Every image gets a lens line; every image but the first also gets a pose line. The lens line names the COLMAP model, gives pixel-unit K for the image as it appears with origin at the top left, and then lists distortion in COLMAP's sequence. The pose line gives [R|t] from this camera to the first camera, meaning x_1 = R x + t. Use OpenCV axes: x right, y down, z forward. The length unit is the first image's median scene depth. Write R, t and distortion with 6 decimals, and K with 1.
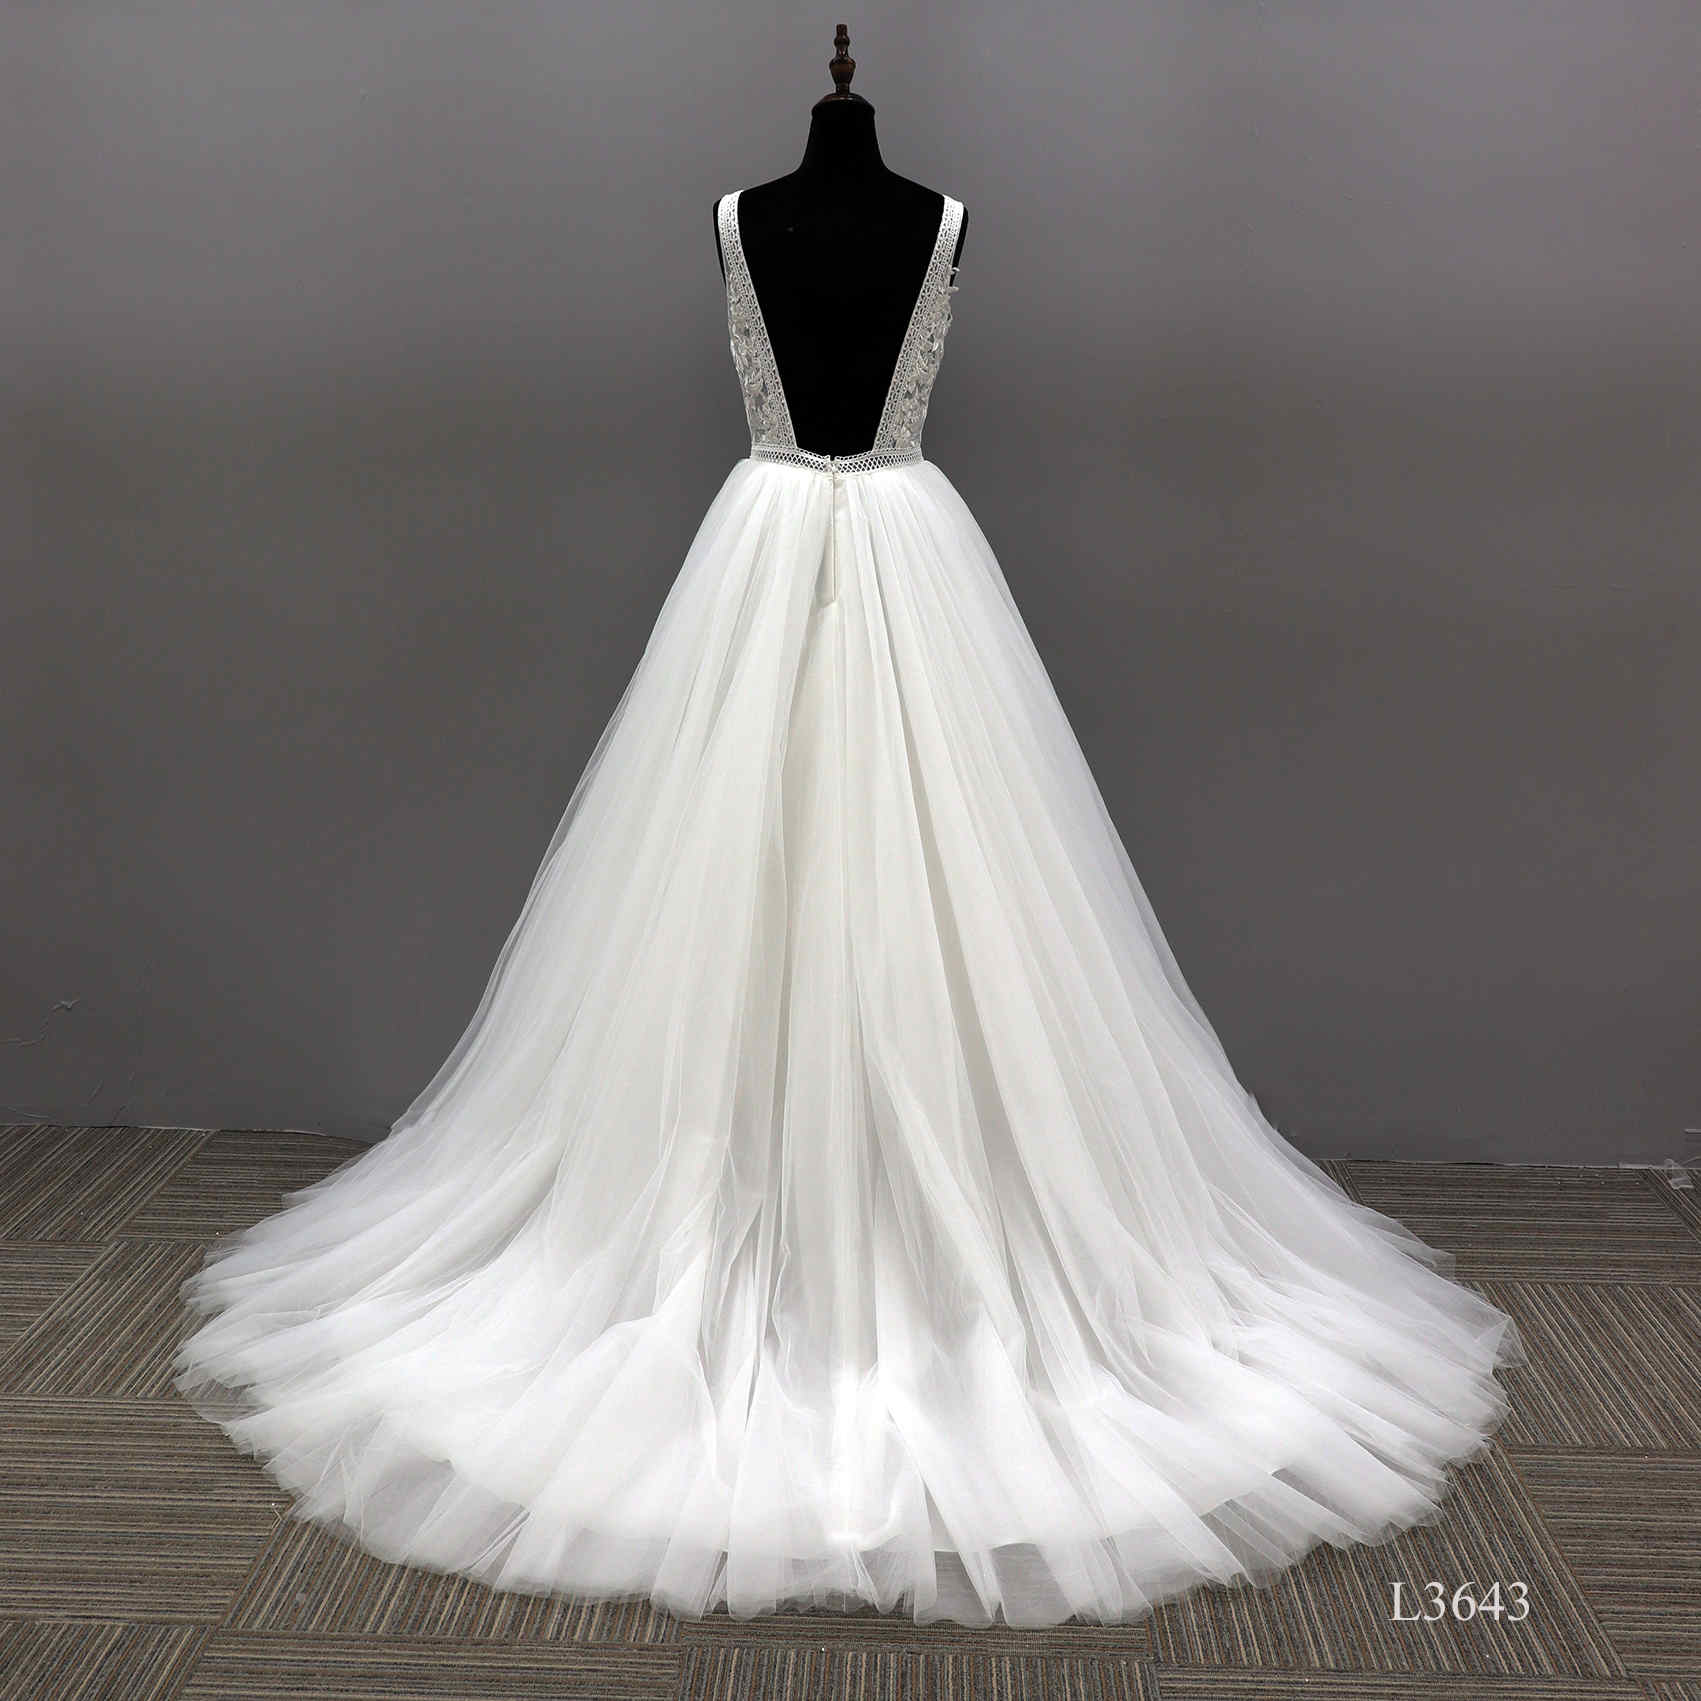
lens RADIAL K [[1641.0, 0, 825.9], [0, 1641.0, 734.0], [0, 0, 1]] dist [-0.005542, -0.233329]
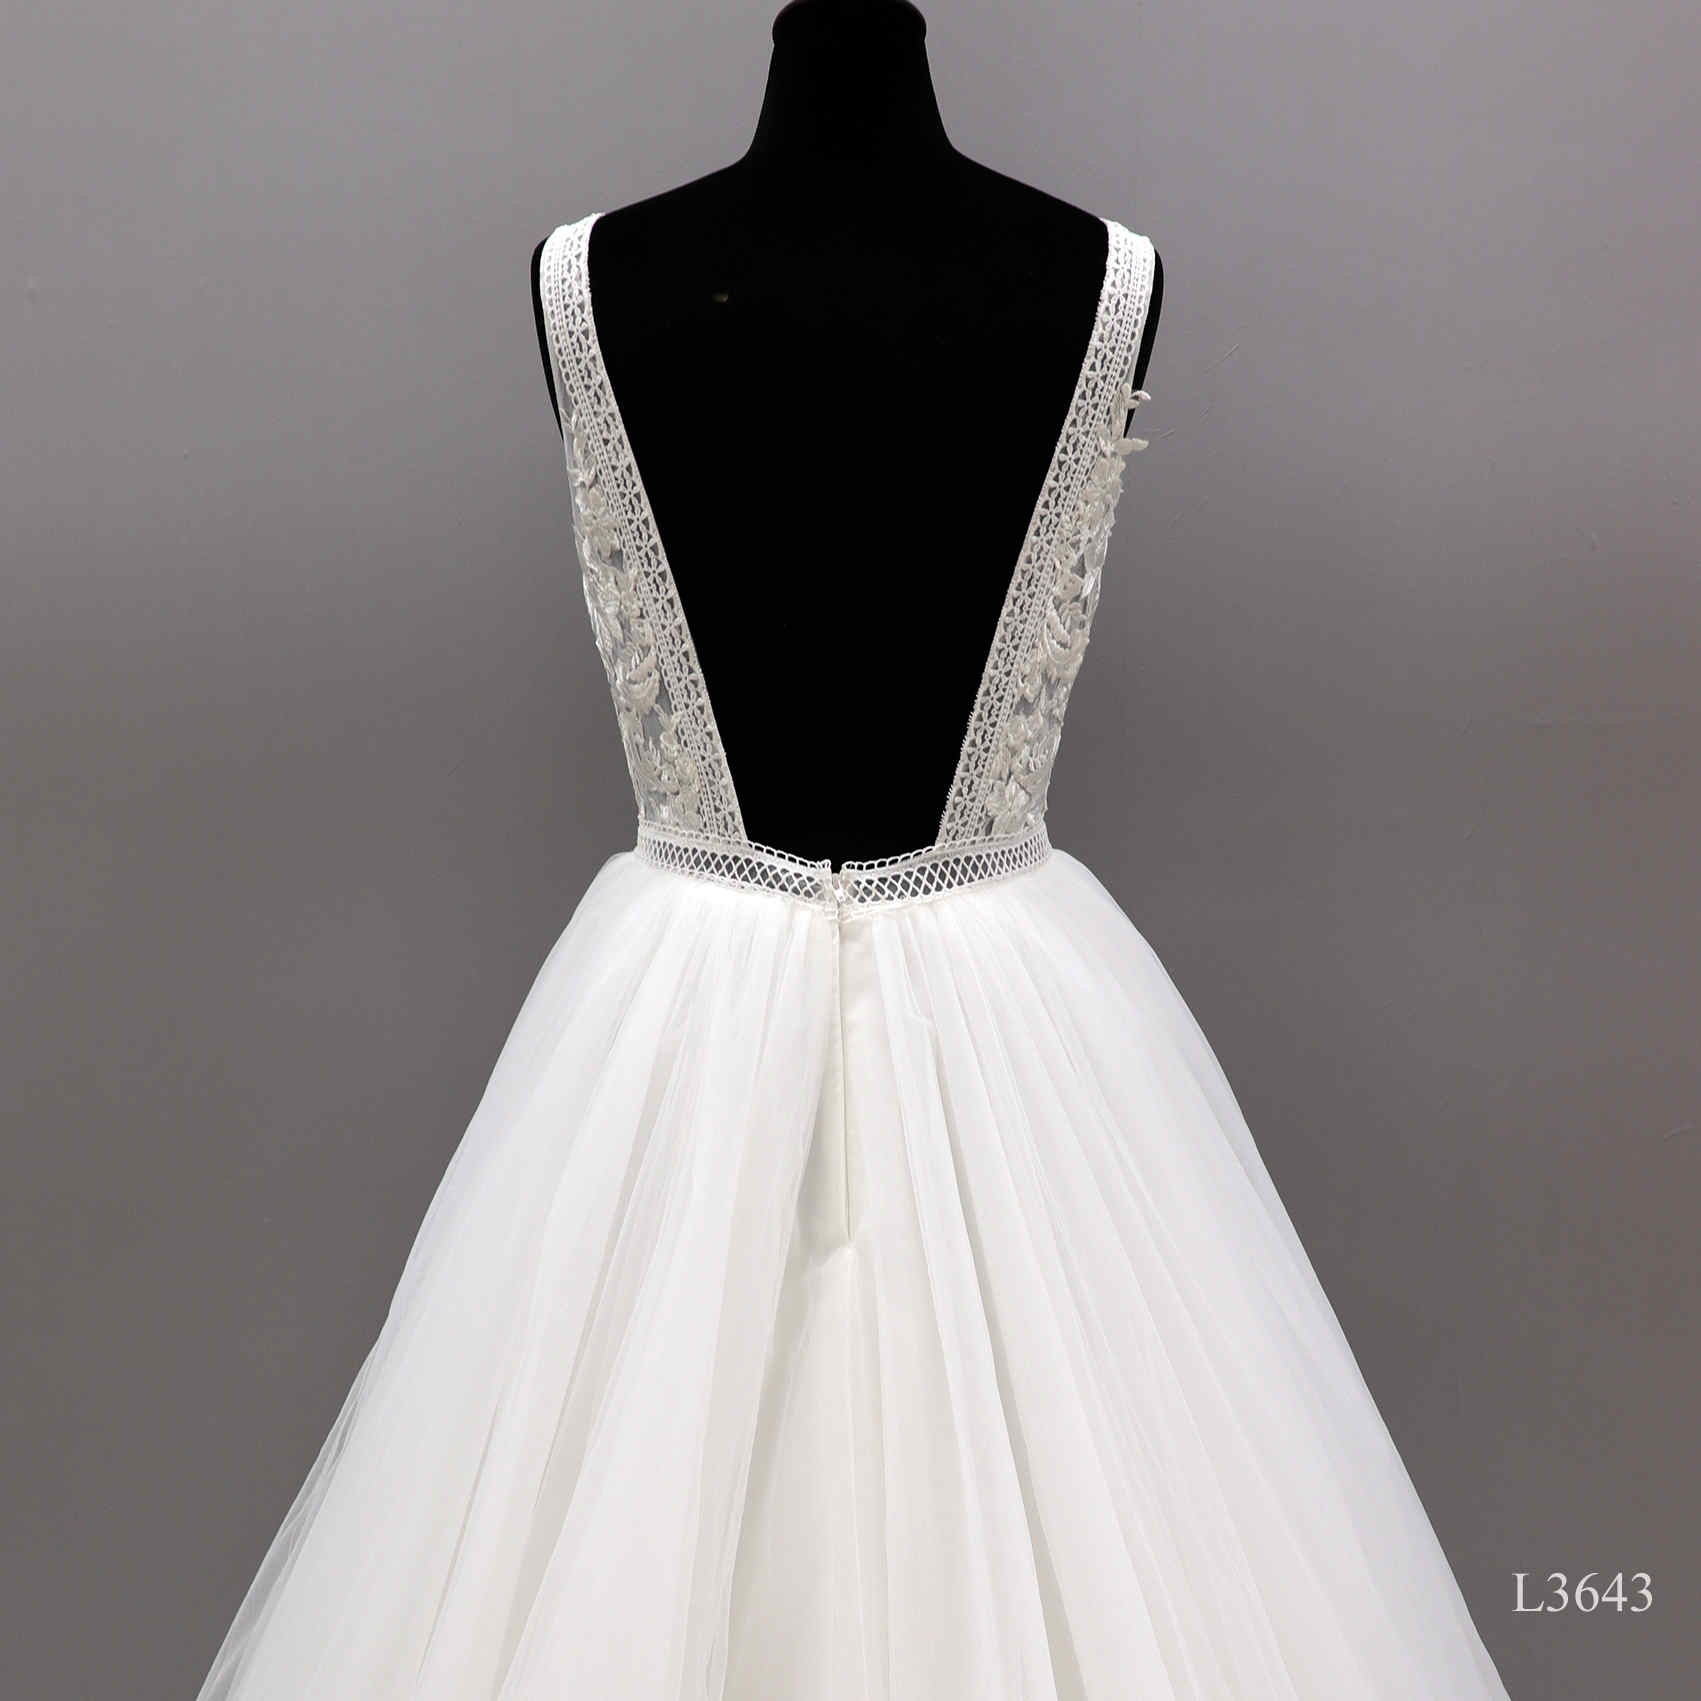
lens RADIAL K [[1641.0, 0, 825.9], [0, 1641.0, 734.0], [0, 0, 1]] dist [-0.005542, -0.233329]
pose [[0.999820, -0.013950, 0.012871, -0.003149], [0.015425, 0.992322, -0.122715, -0.151743], [-0.011061, 0.122891, 0.992358, 0.604620]]
